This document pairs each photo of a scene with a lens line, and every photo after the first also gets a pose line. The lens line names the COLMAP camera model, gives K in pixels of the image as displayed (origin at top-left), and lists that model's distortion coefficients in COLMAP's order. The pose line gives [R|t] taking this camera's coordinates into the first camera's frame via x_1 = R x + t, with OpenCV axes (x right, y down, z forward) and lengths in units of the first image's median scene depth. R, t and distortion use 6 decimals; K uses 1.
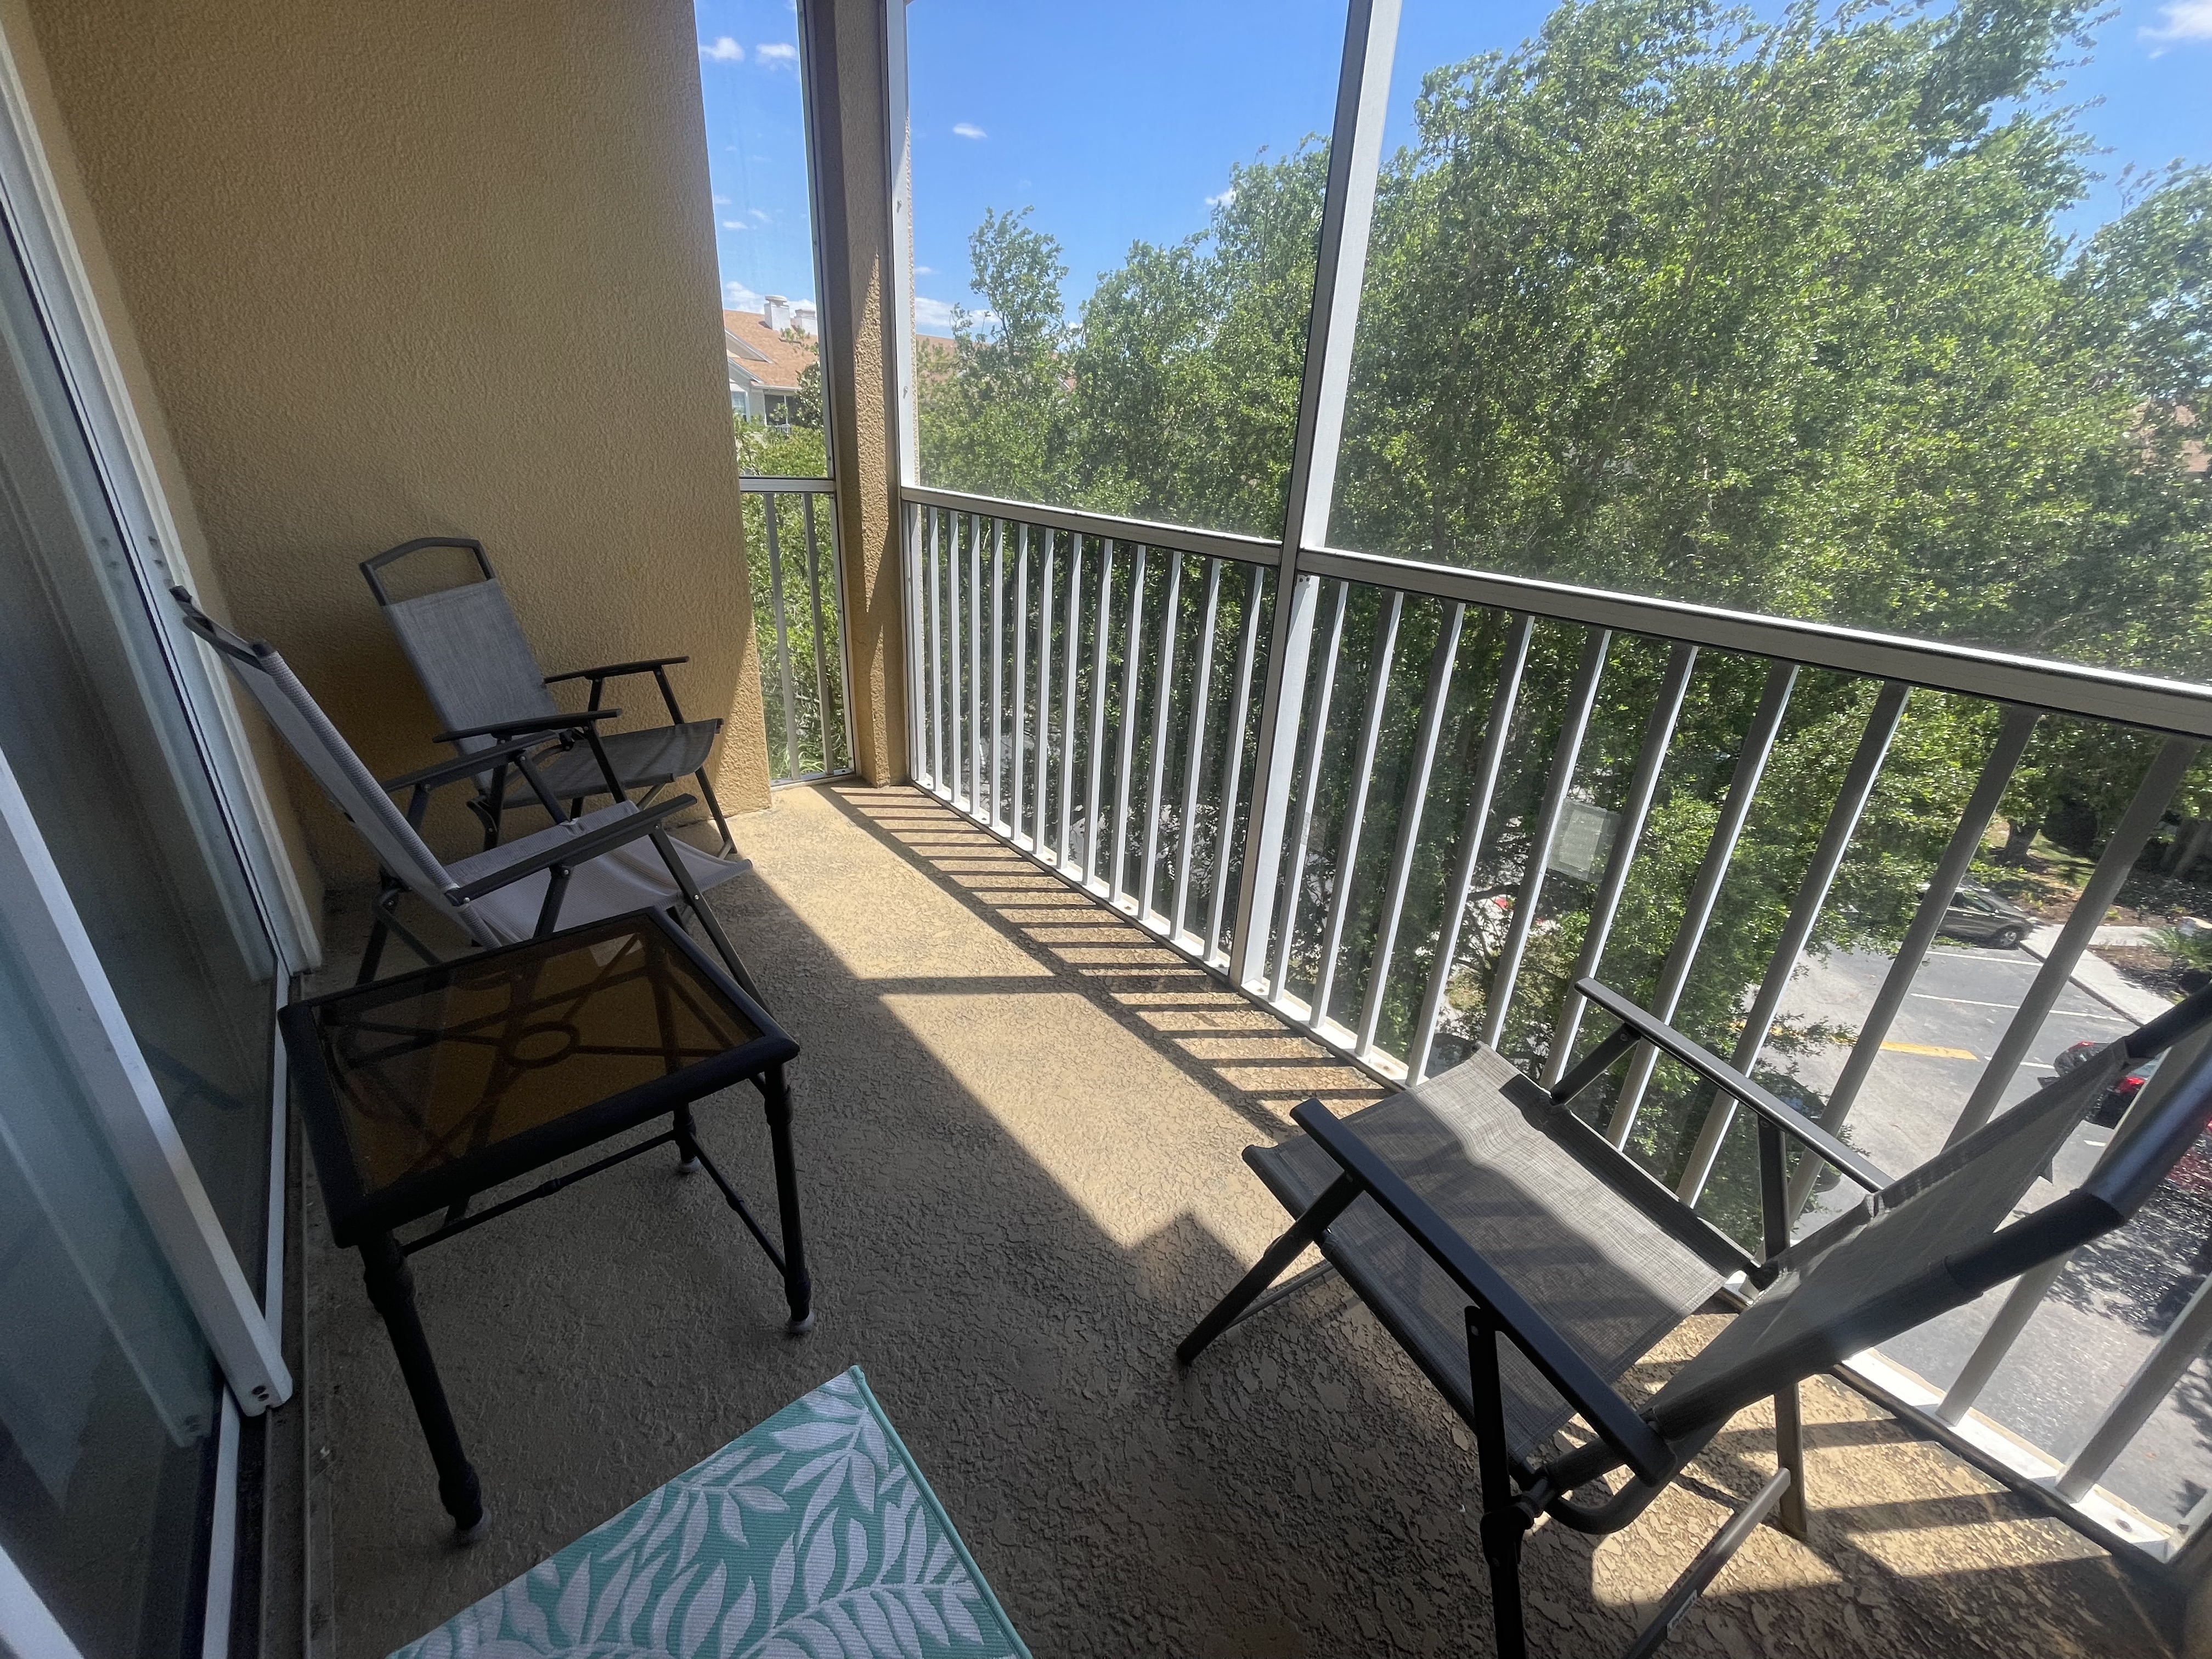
lens RADIAL K [[891.6, 0, 1104.5], [0, 891.6, 823.6], [0, 0, 1]] dist [-0.002038, 0.000758]
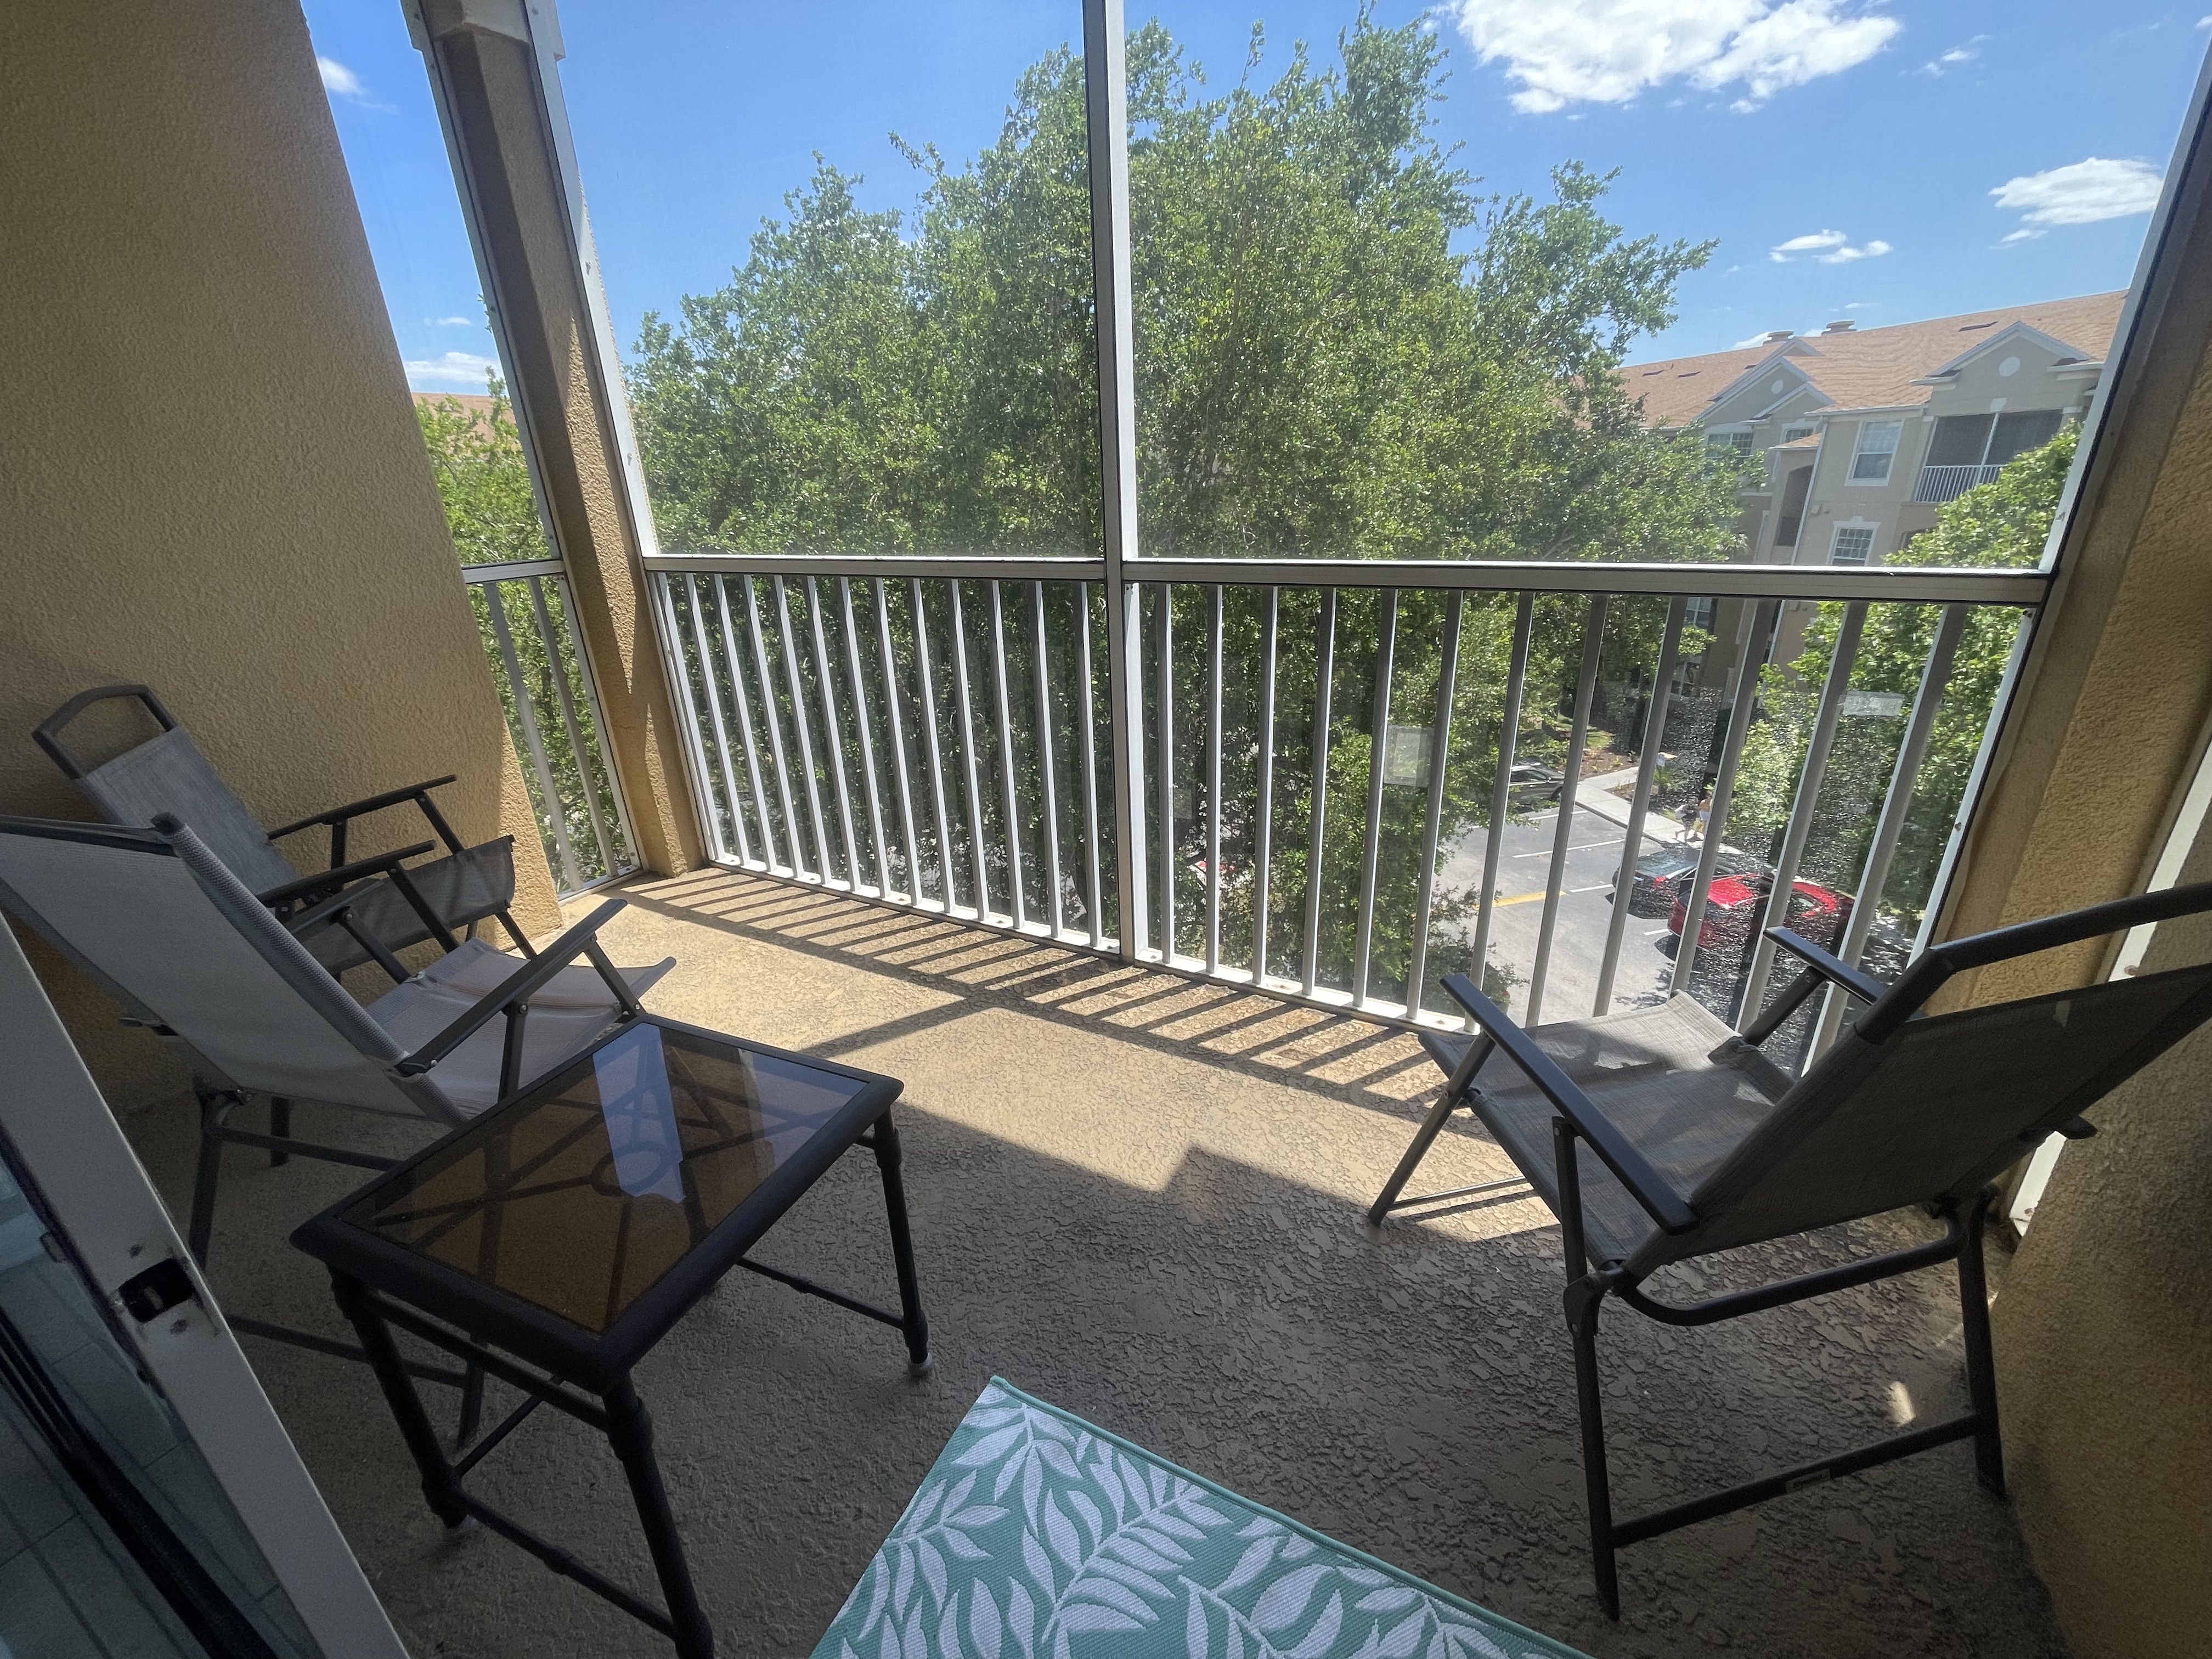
lens RADIAL K [[891.6, 0, 1104.3], [0, 891.6, 821.9], [0, 0, 1]] dist [-0.002038, 0.000758]
pose [[0.918580, -0.222420, 0.326712, -0.178225], [0.232567, 0.972546, 0.008209, 0.000432], [-0.319568, 0.068442, 0.945088, -0.033963]]
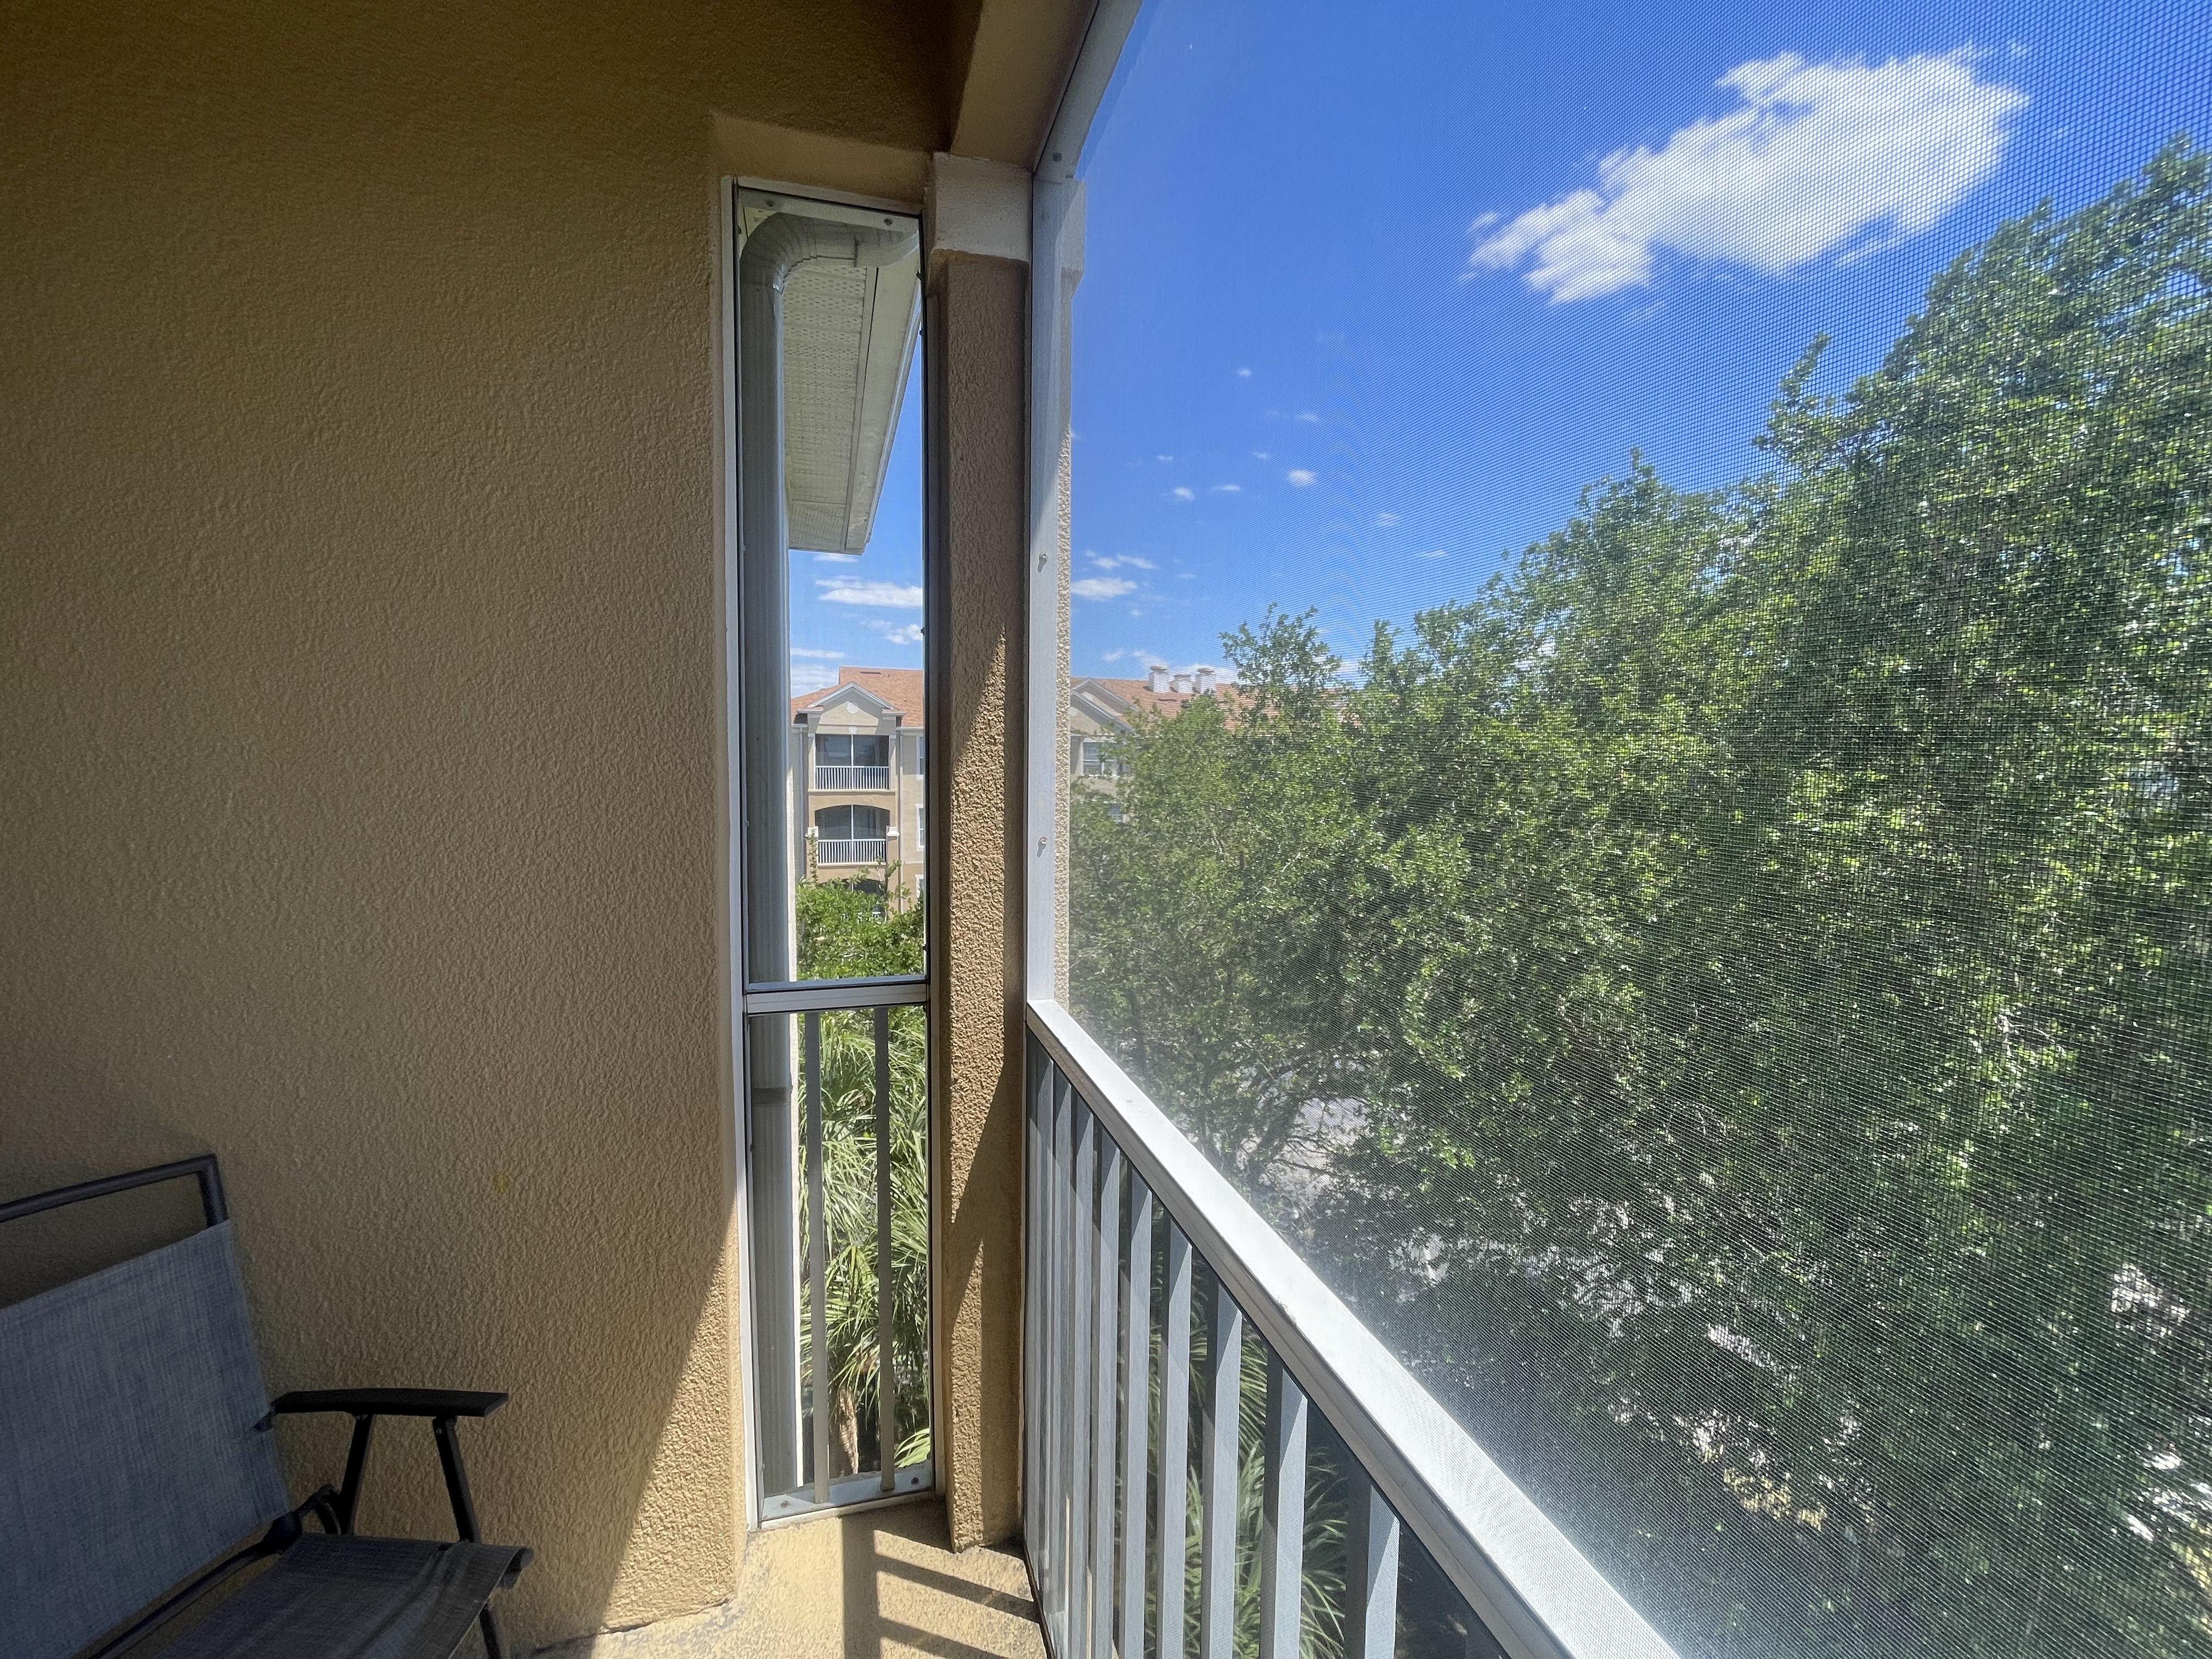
lens RADIAL K [[891.6, 0, 1096.7], [0, 891.6, 831.0], [0, 0, 1]] dist [-0.002038, 0.000758]
pose [[0.924450, -0.012644, -0.381094, 0.025641], [-0.115694, 0.943033, -0.311936, -0.370477], [0.363329, 0.332459, 0.870324, 0.598216]]
